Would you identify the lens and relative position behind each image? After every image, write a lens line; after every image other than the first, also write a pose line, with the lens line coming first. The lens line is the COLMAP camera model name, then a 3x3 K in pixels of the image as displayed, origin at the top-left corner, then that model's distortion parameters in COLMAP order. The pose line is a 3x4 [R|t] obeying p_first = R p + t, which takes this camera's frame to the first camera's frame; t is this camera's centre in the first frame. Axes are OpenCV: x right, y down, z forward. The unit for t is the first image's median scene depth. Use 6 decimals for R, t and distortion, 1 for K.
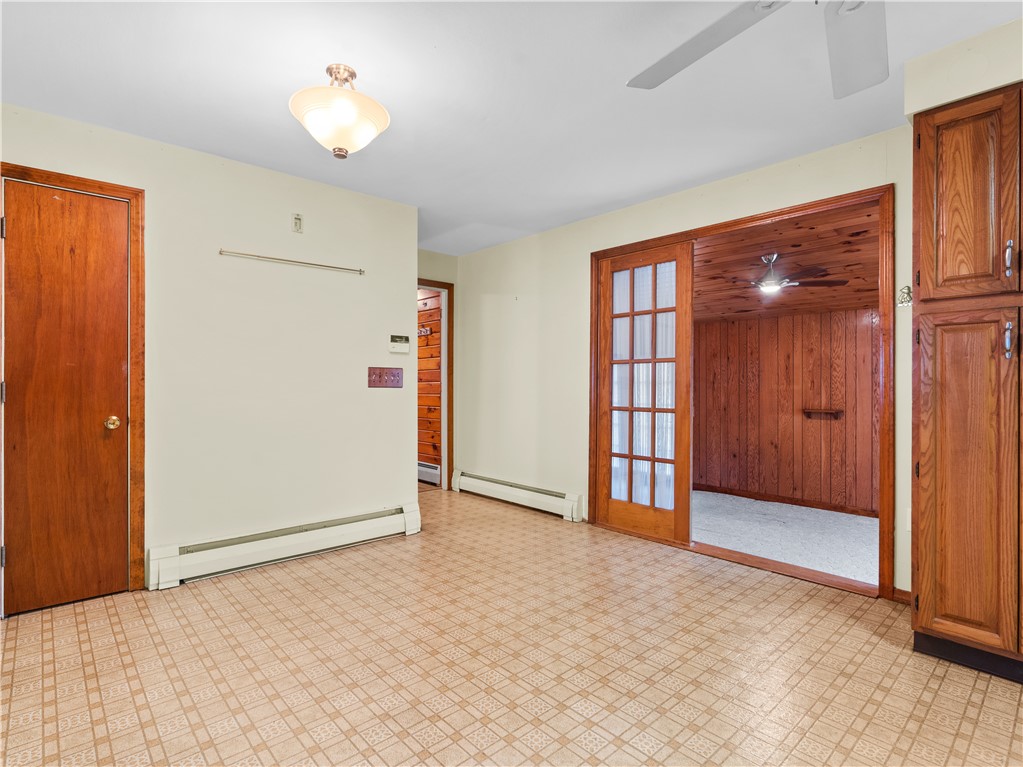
lens RADIAL K [[525.0, 0, 512.2], [0, 525.0, 384.0], [0, 0, 1]] dist [-0.012080, 0.002684]
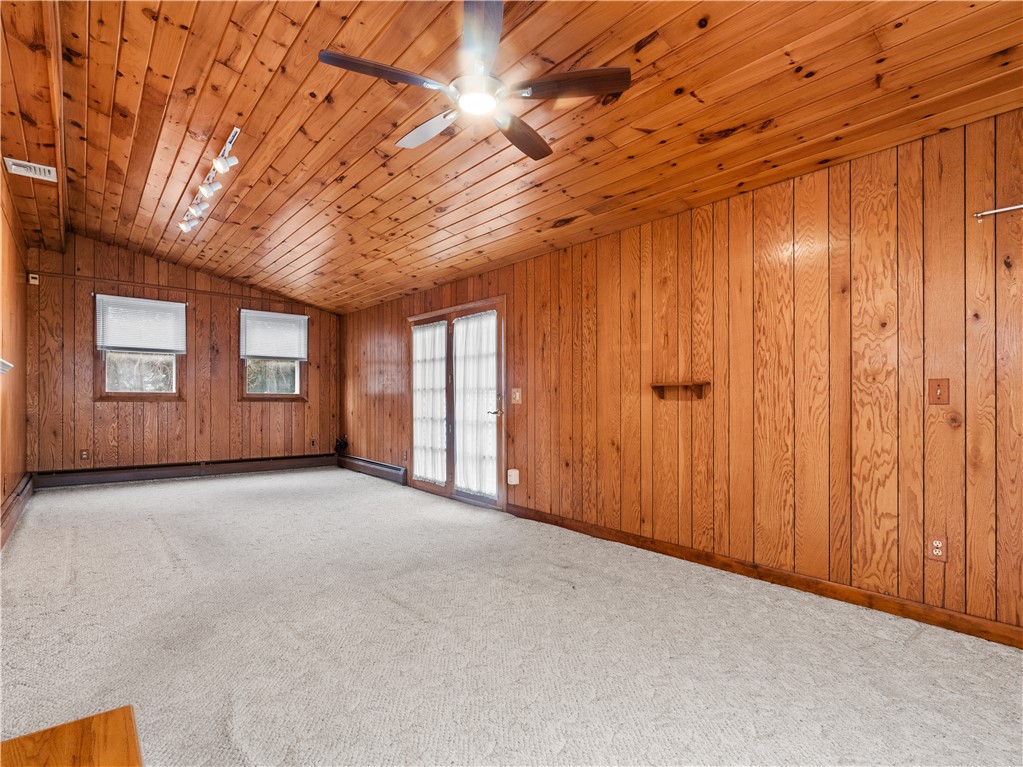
lens RADIAL K [[525.0, 0, 515.5], [0, 525.0, 393.8], [0, 0, 1]] dist [-0.012080, 0.002684]
pose [[0.998835, -0.000166, -0.048264, 0.433825], [-0.000253, 0.999962, -0.008680, 0.065075], [0.048263, 0.008682, 0.998797, 0.413839]]
